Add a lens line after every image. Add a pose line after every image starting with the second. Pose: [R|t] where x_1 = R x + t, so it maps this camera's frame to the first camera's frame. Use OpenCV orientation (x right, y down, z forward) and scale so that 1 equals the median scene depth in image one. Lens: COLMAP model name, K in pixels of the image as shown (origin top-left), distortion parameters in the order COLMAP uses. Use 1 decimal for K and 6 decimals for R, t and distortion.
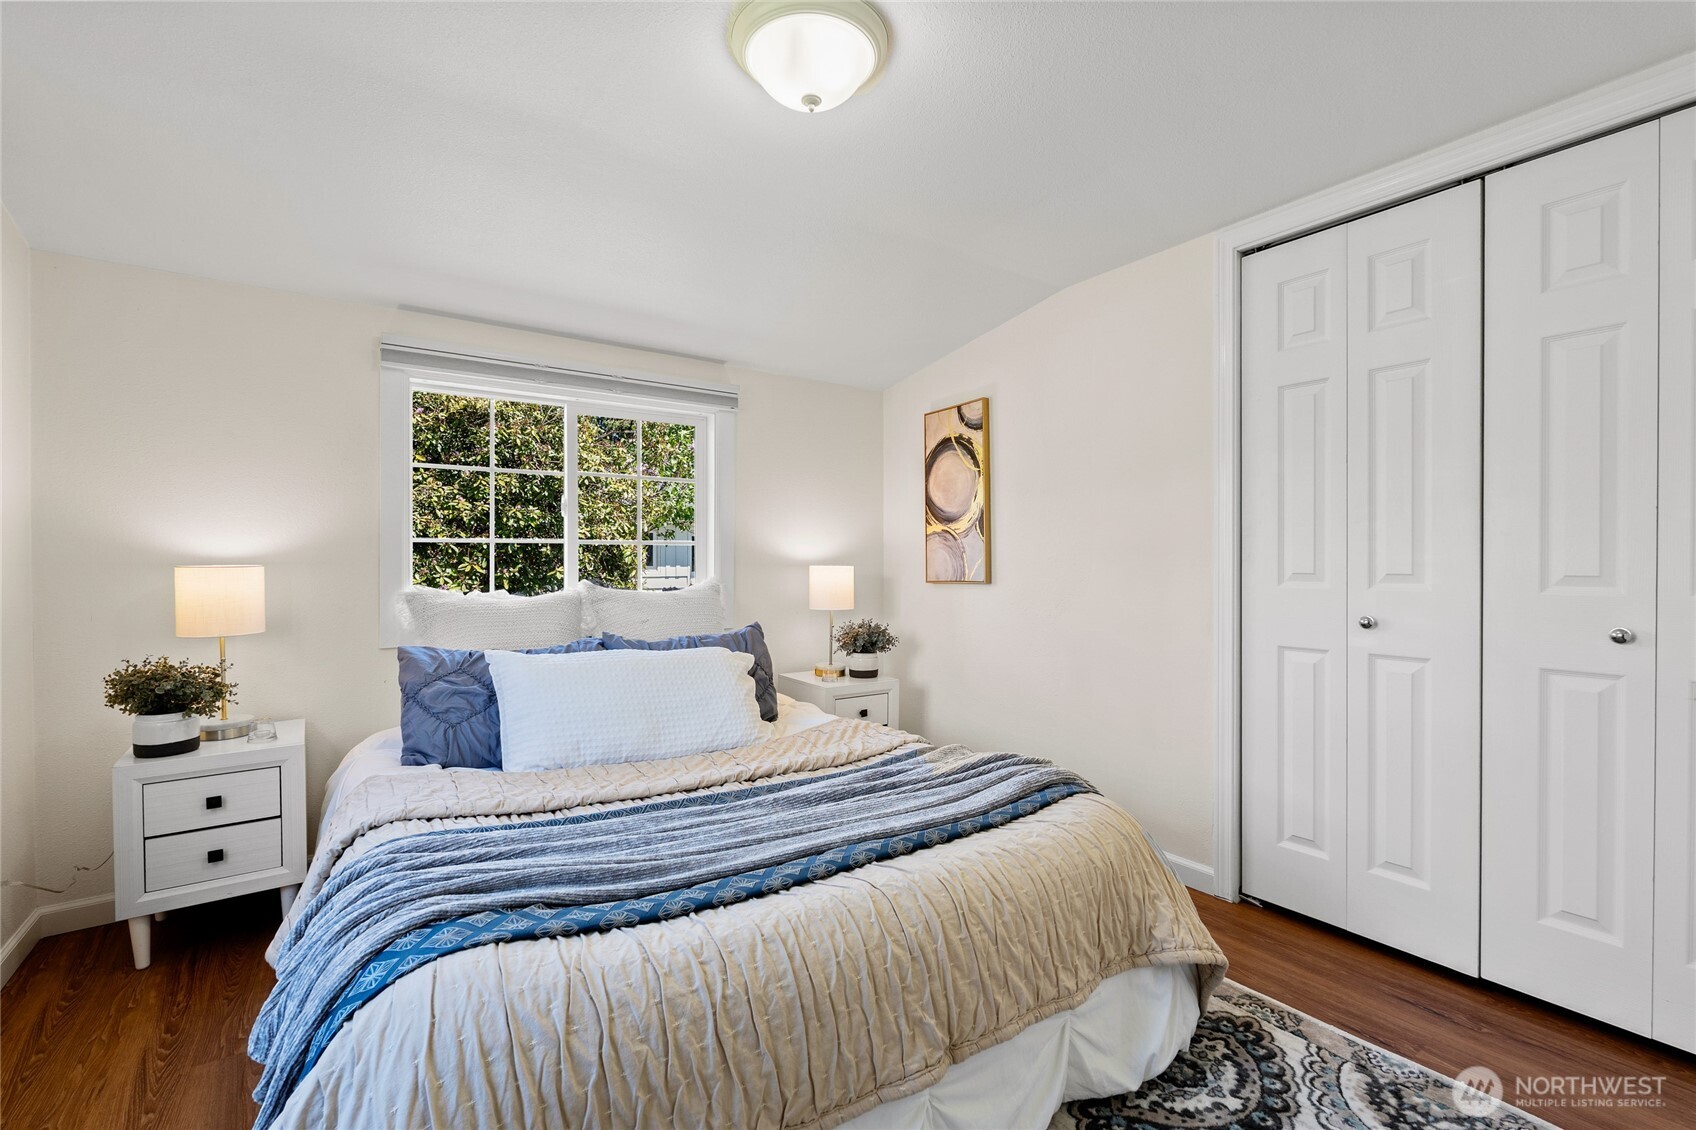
lens RADIAL K [[767.7, 0, 847.7], [0, 767.7, 572.5], [0, 0, 1]] dist [-0.000576, 0.000016]
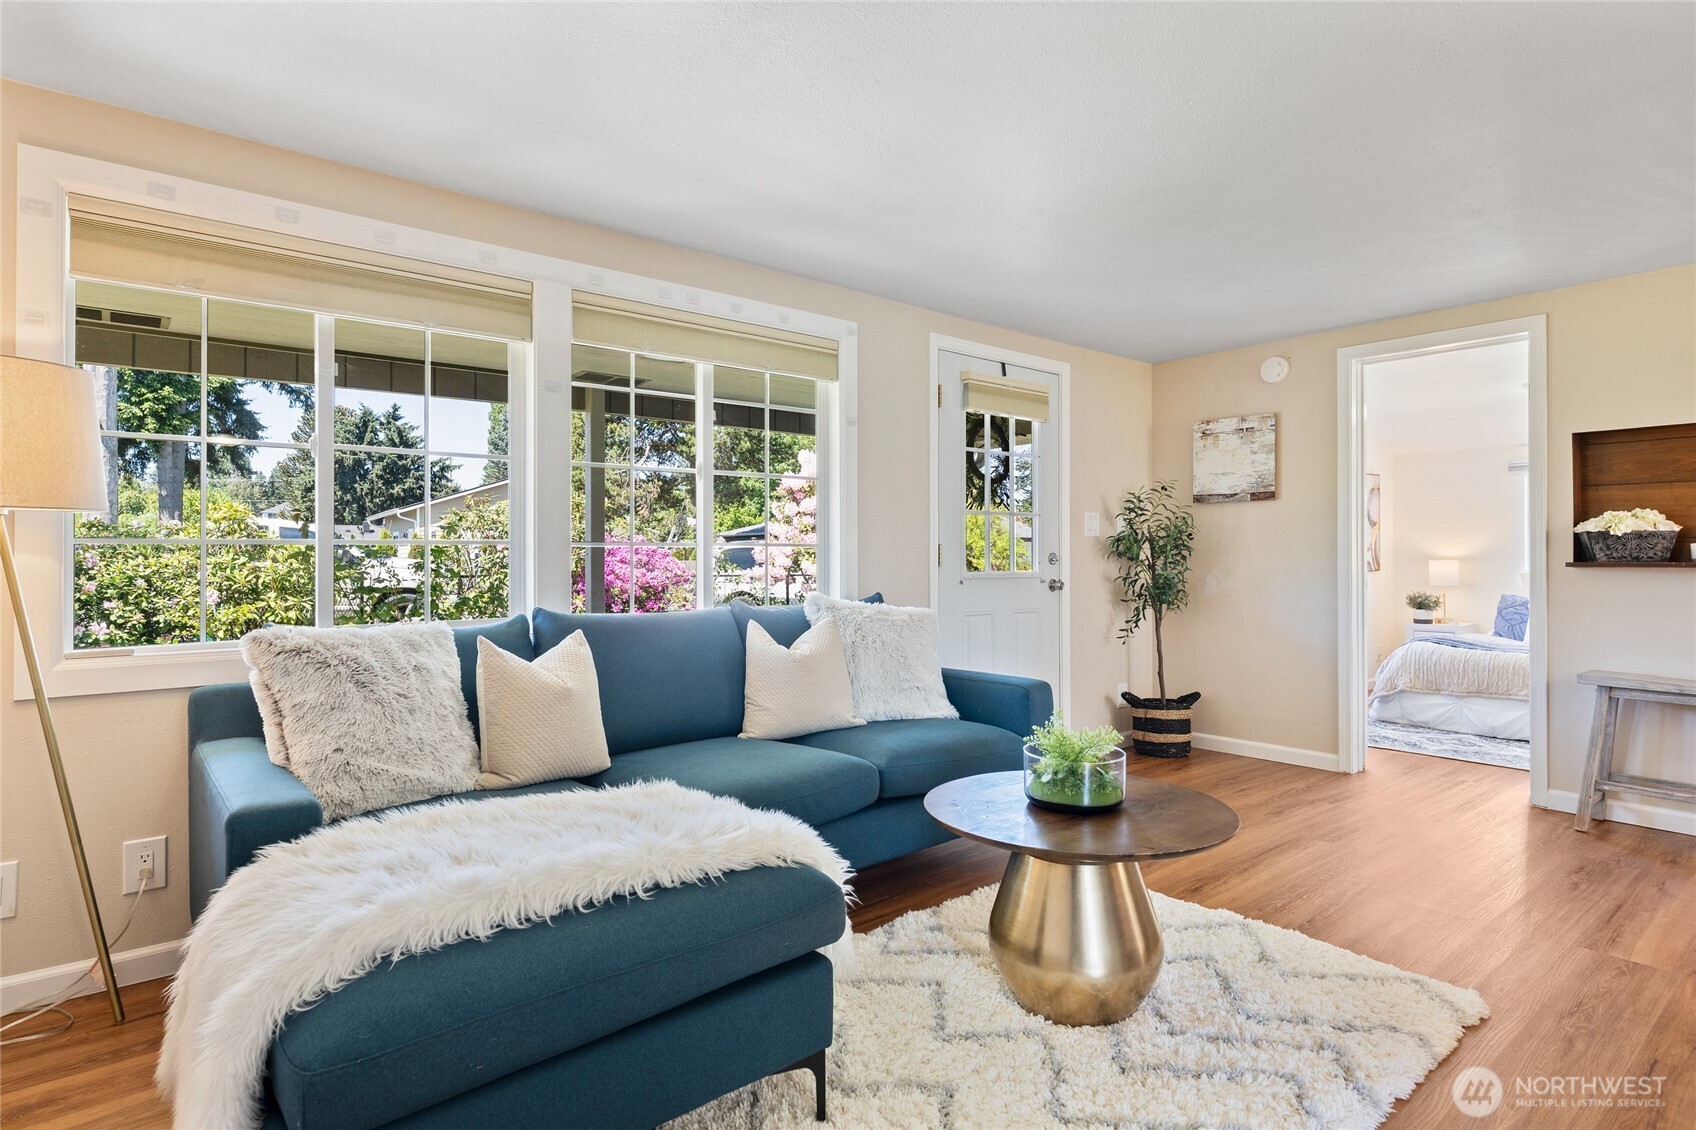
lens RADIAL K [[899.8, 0, 842.2], [0, 899.8, 548.1], [0, 0, 1]] dist [-0.003286, -0.000271]
pose [[0.071163, -0.001577, -0.997463, 2.393660], [-0.017680, 0.999840, -0.002842, -0.004867], [0.997308, 0.017837, 0.071123, -1.472076]]
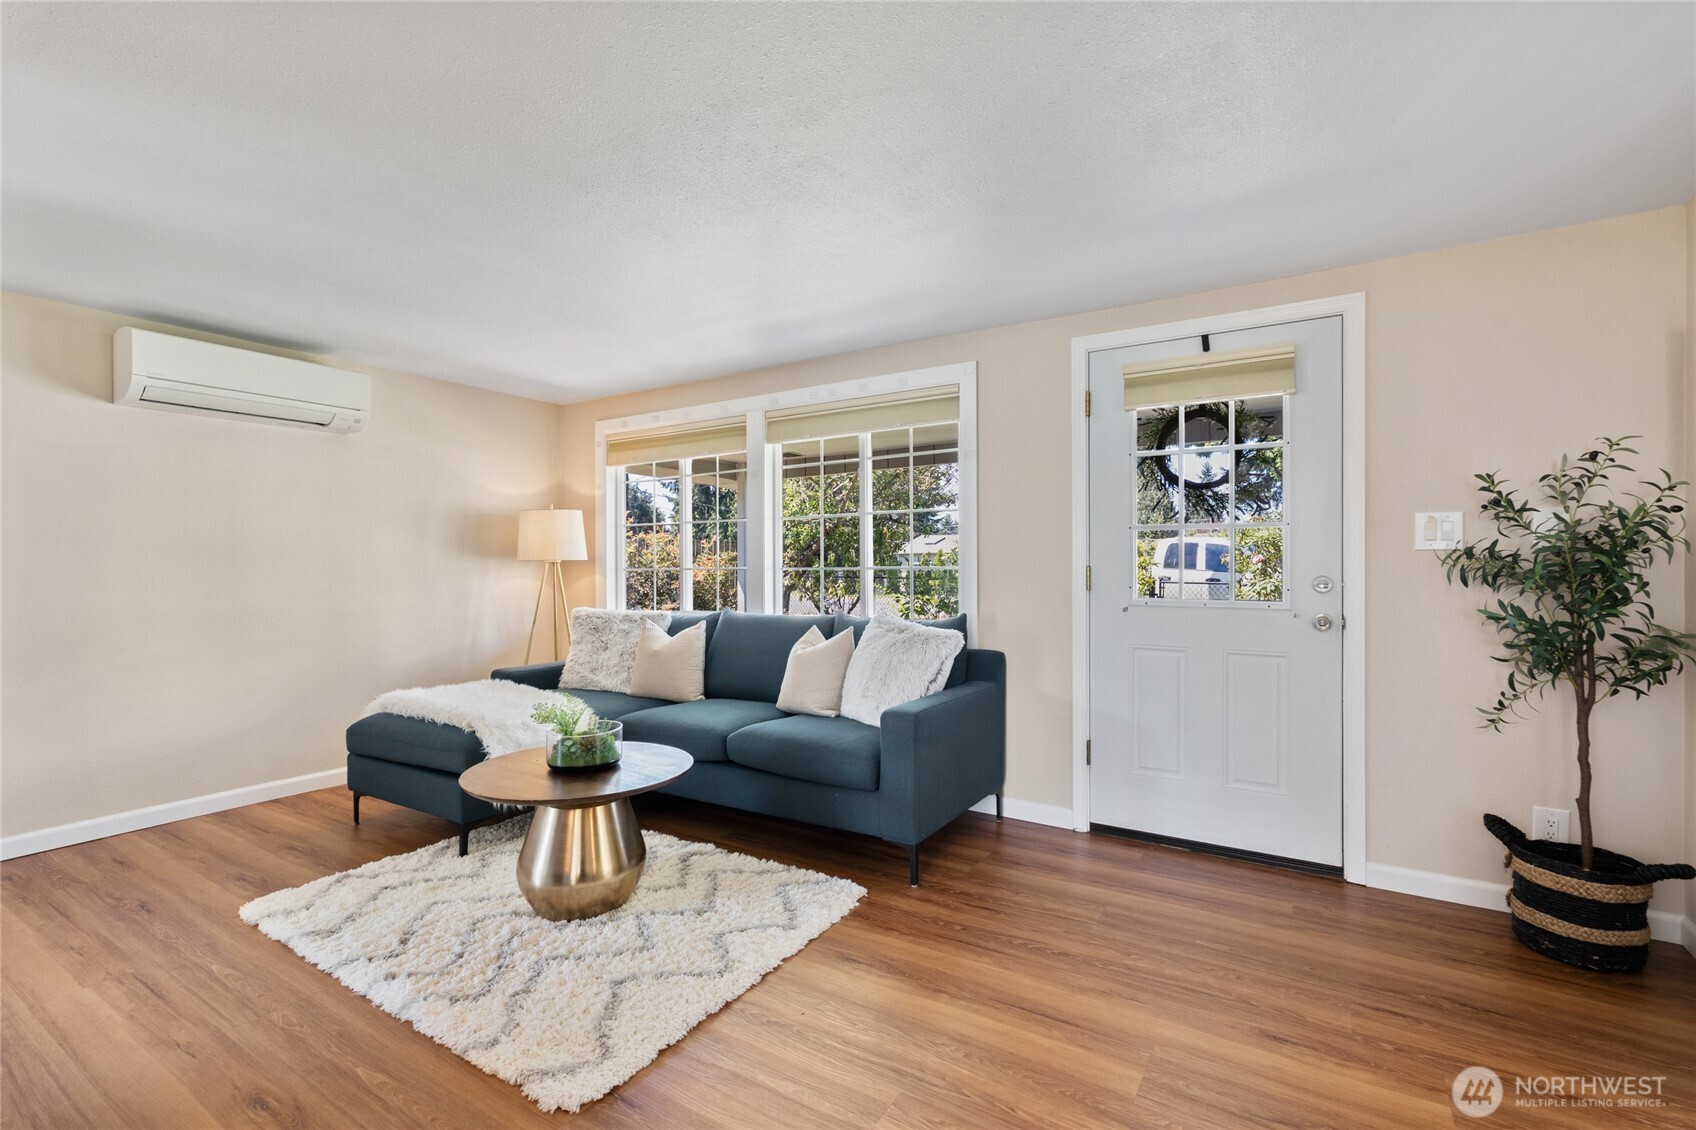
lens RADIAL K [[756.5, 0, 842.0], [0, 756.5, 567.4], [0, 0, 1]] dist [-0.004224, -0.000480]
pose [[-0.927012, 0.015600, -0.374706, 1.465655], [0.007130, 0.999687, 0.023982, -0.061235], [0.374963, 0.019560, -0.926833, 0.103849]]
